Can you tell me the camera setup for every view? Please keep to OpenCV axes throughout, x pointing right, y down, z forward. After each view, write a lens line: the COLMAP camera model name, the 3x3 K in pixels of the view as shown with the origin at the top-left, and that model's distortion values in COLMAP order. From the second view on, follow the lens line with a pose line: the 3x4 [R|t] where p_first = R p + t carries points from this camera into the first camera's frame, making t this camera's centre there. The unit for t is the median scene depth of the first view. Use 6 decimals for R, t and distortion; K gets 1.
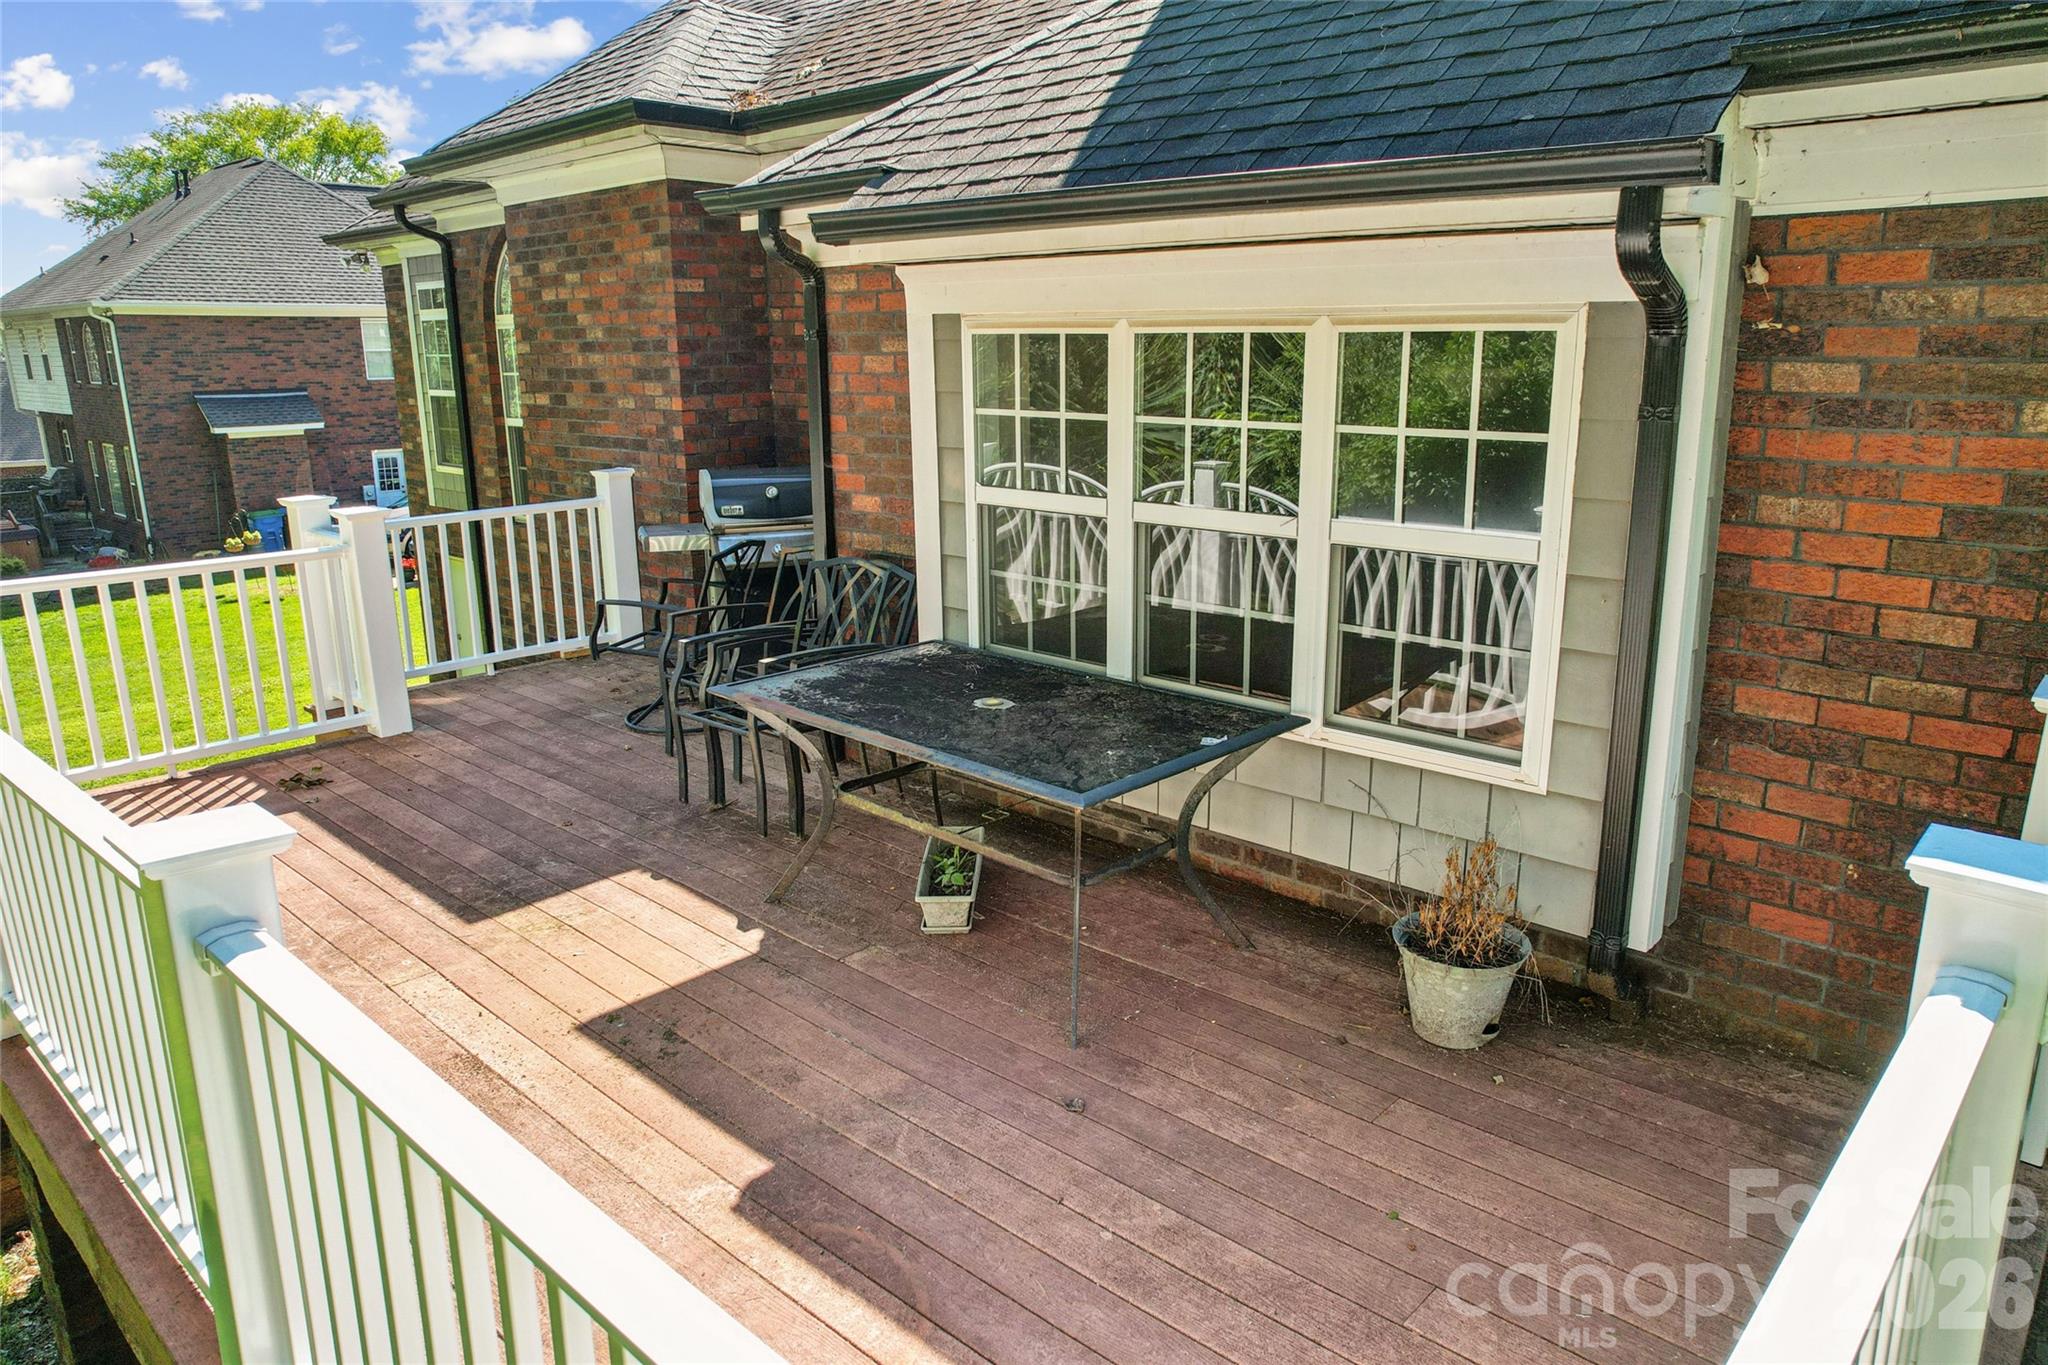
lens RADIAL K [[1309.9, 0, 1044.3], [0, 1309.9, 669.1], [0, 0, 1]] dist [-0.093848, 0.098700]
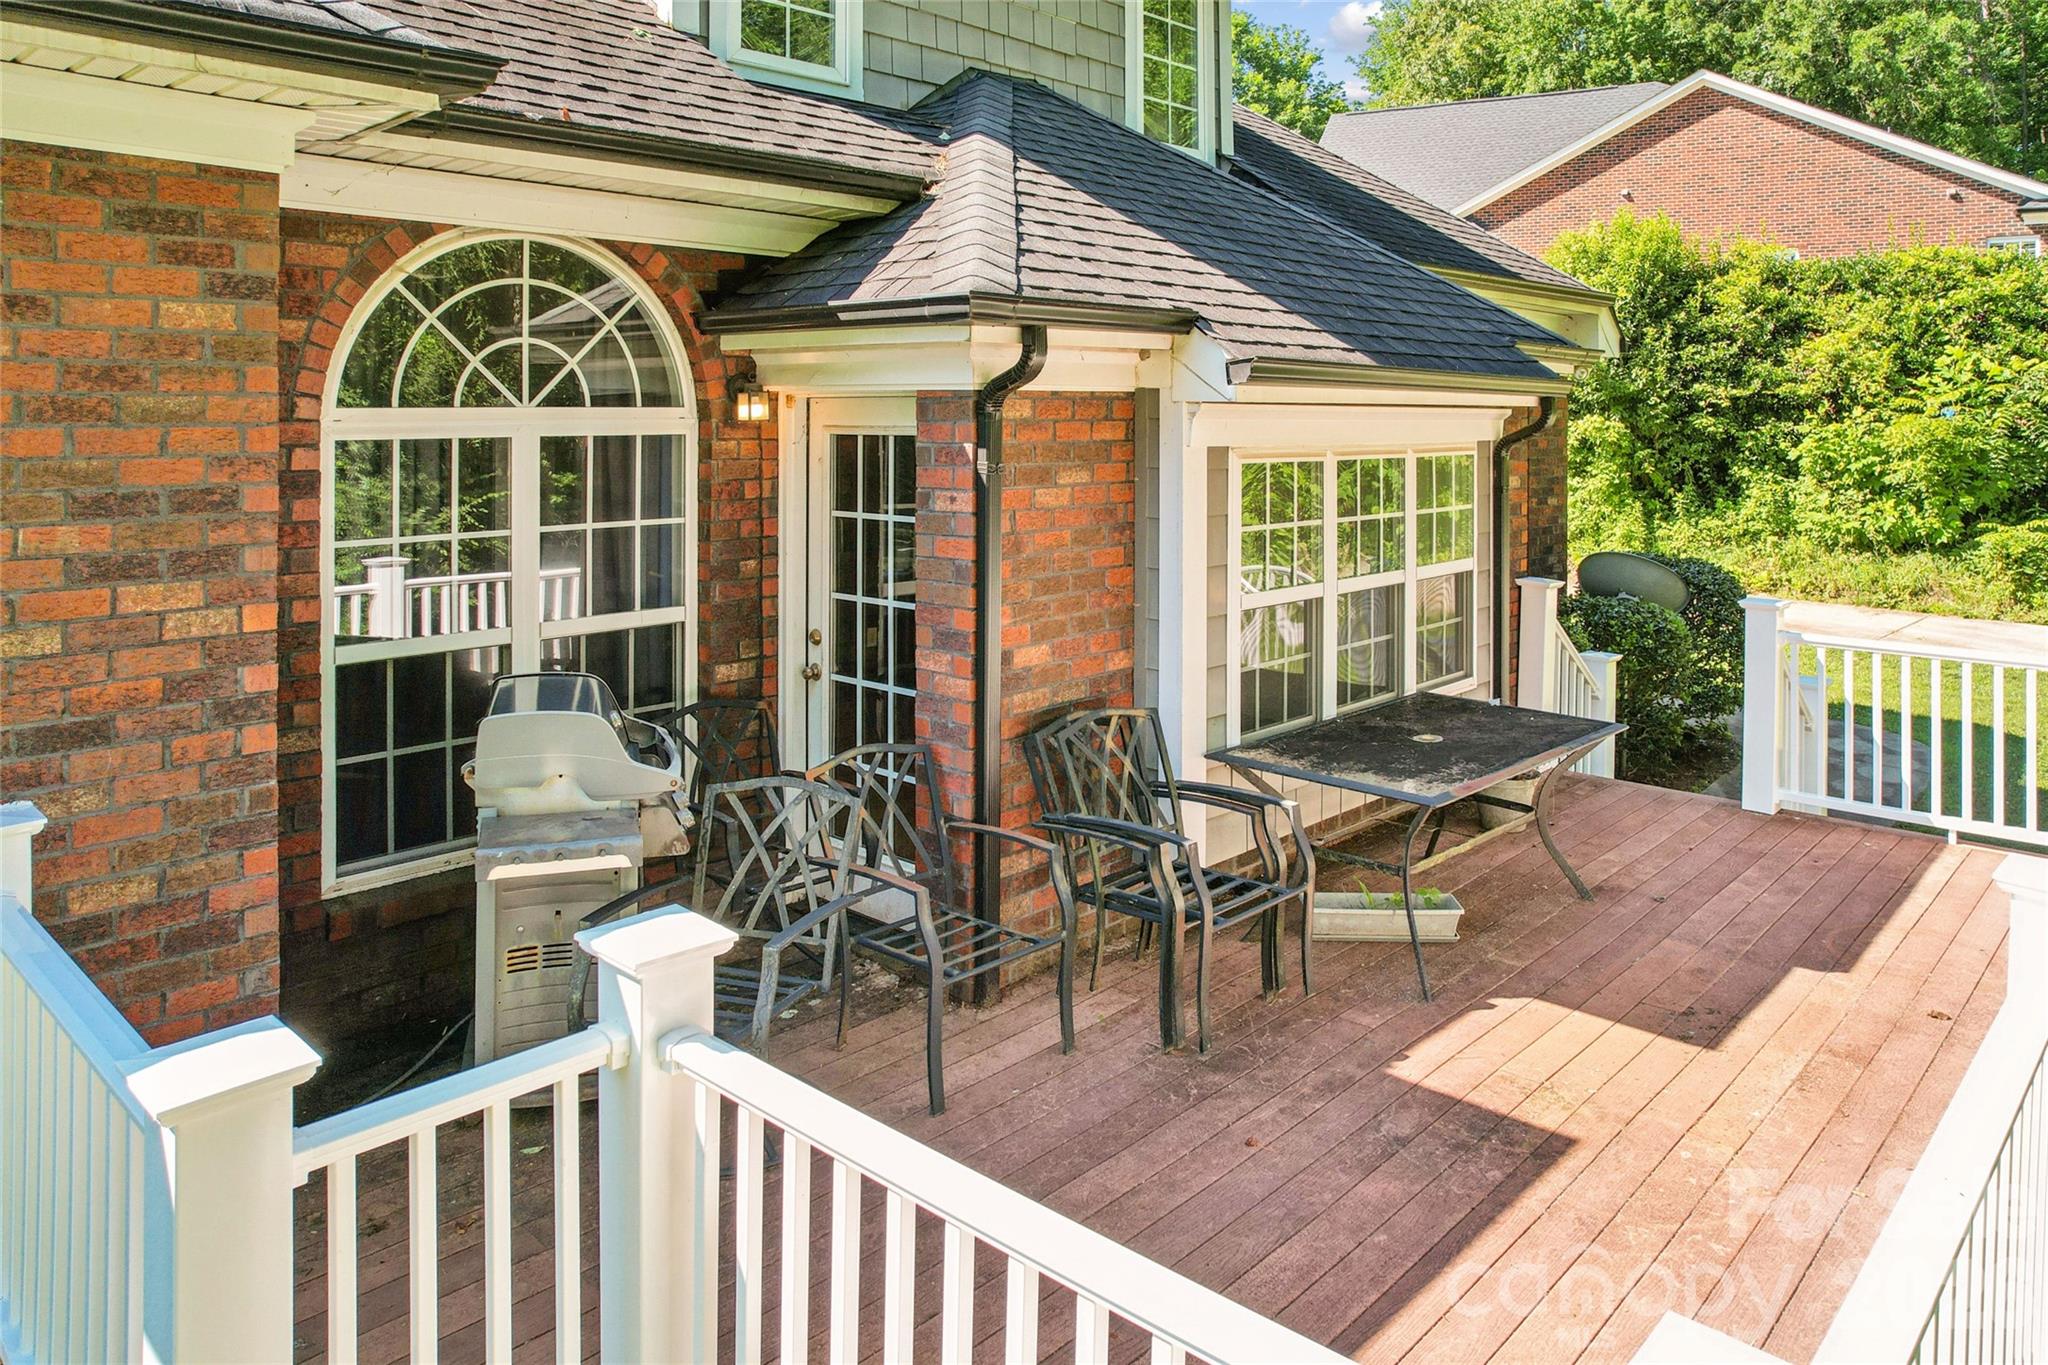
lens RADIAL K [[1397.5, 0, 1022.6], [0, 1397.5, 421.1], [0, 0, 1]] dist [-0.006494, -0.049287]
pose [[0.023940, 0.000453, 0.999713, -0.766728], [0.240891, 0.970532, -0.006208, -0.196869], [-0.970257, 0.240971, 0.023125, 0.679540]]
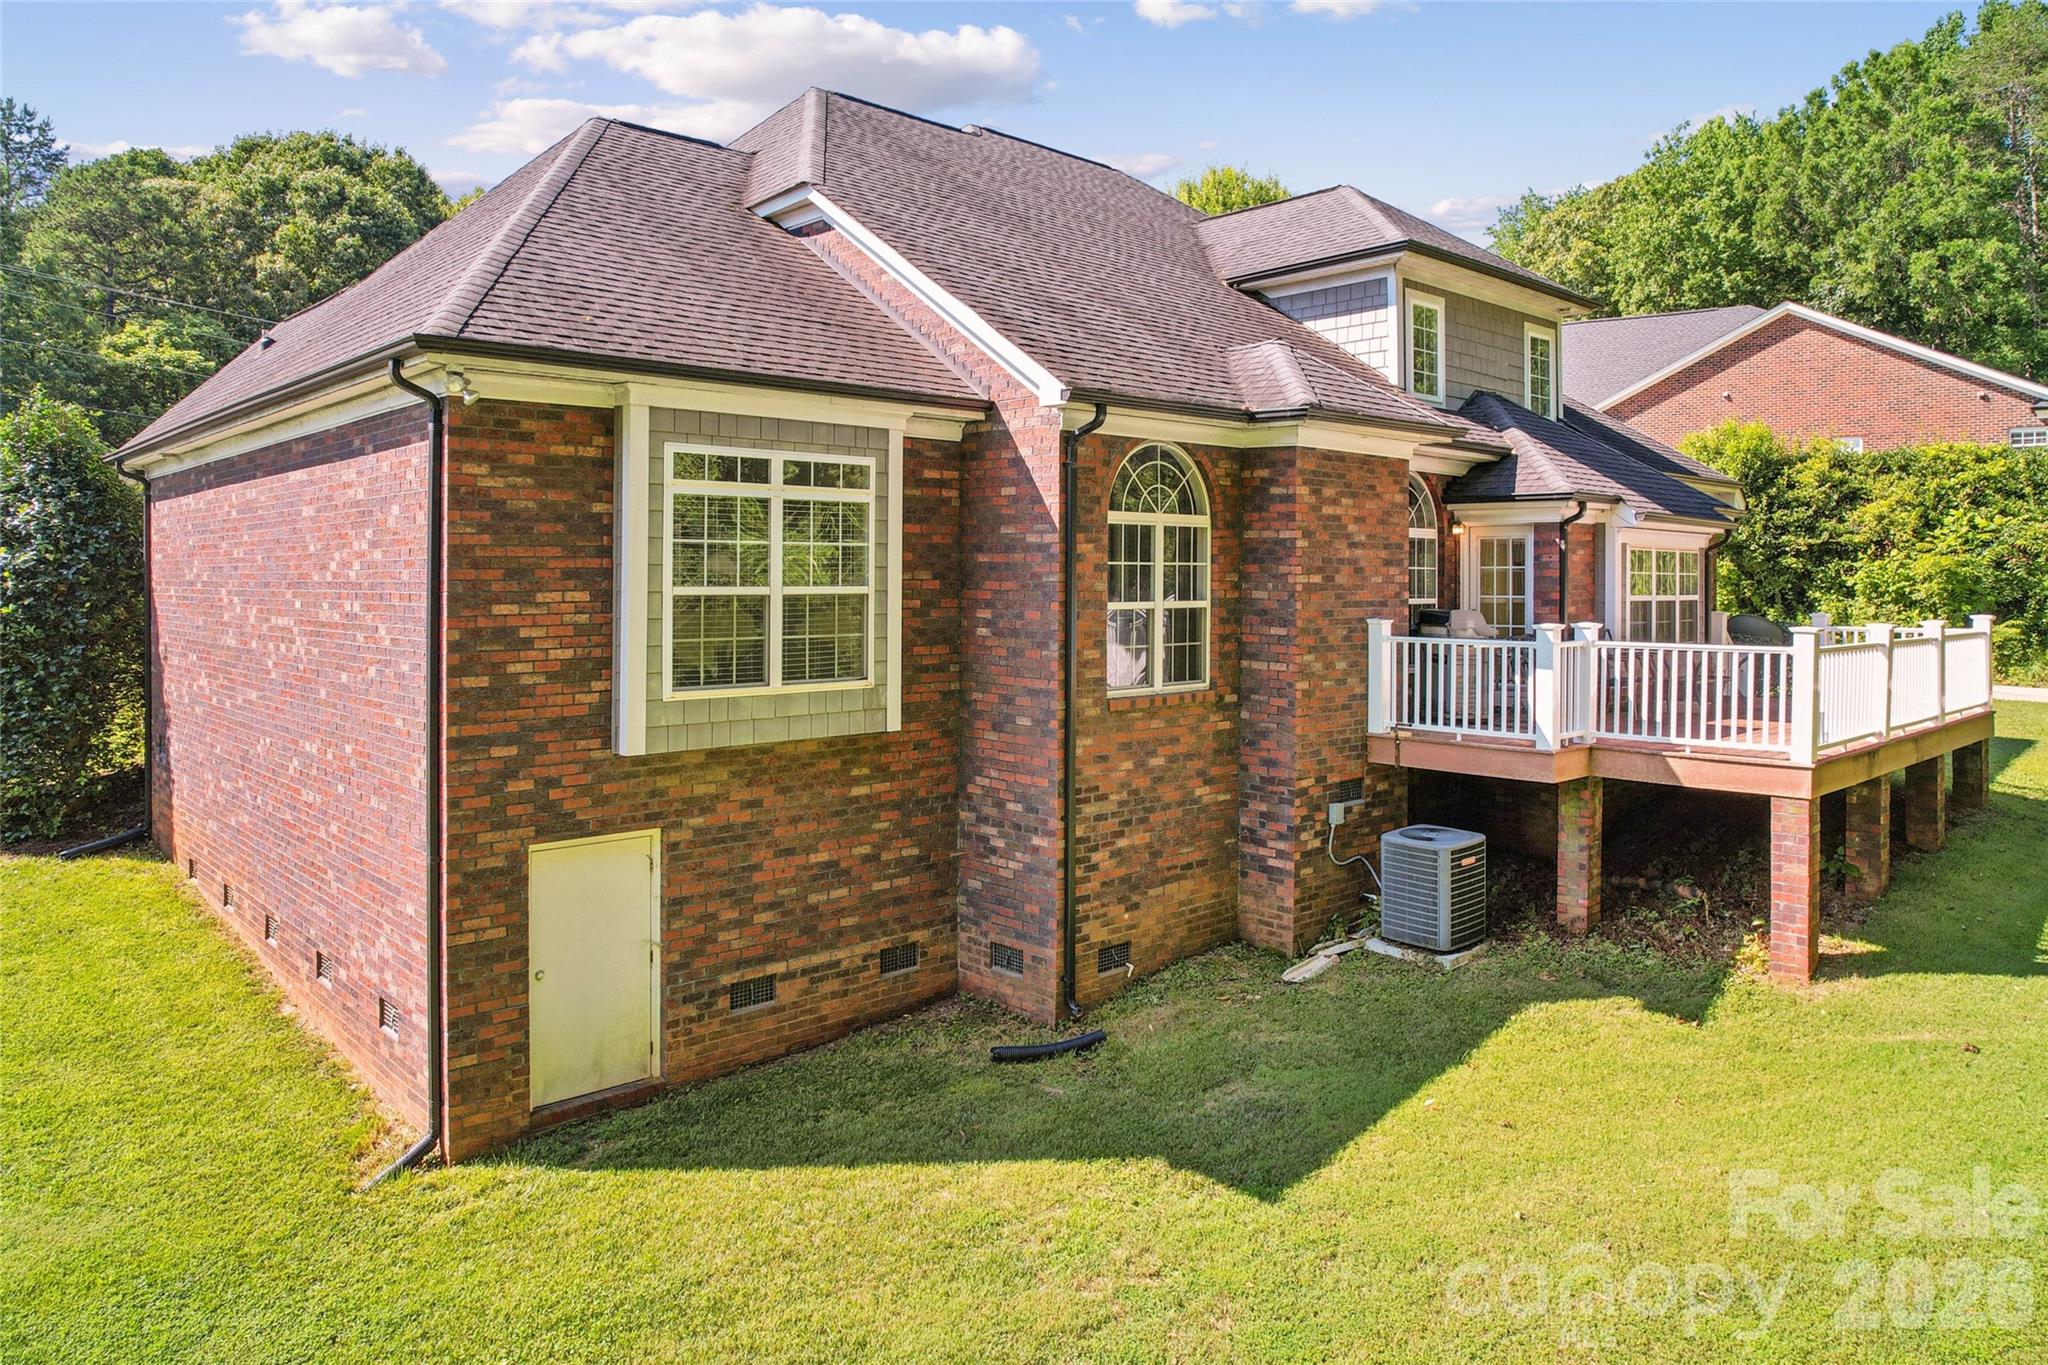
lens RADIAL K [[1365.4, 0, 1029.4], [0, 1365.4, 591.5], [0, 0, 1]] dist [0.000173, -0.027287]
pose [[0.072475, -0.001695, 0.997369, -2.150947], [0.240885, 0.970424, -0.015855, -0.276107], [-0.967844, 0.241400, 0.070739, 1.342101]]
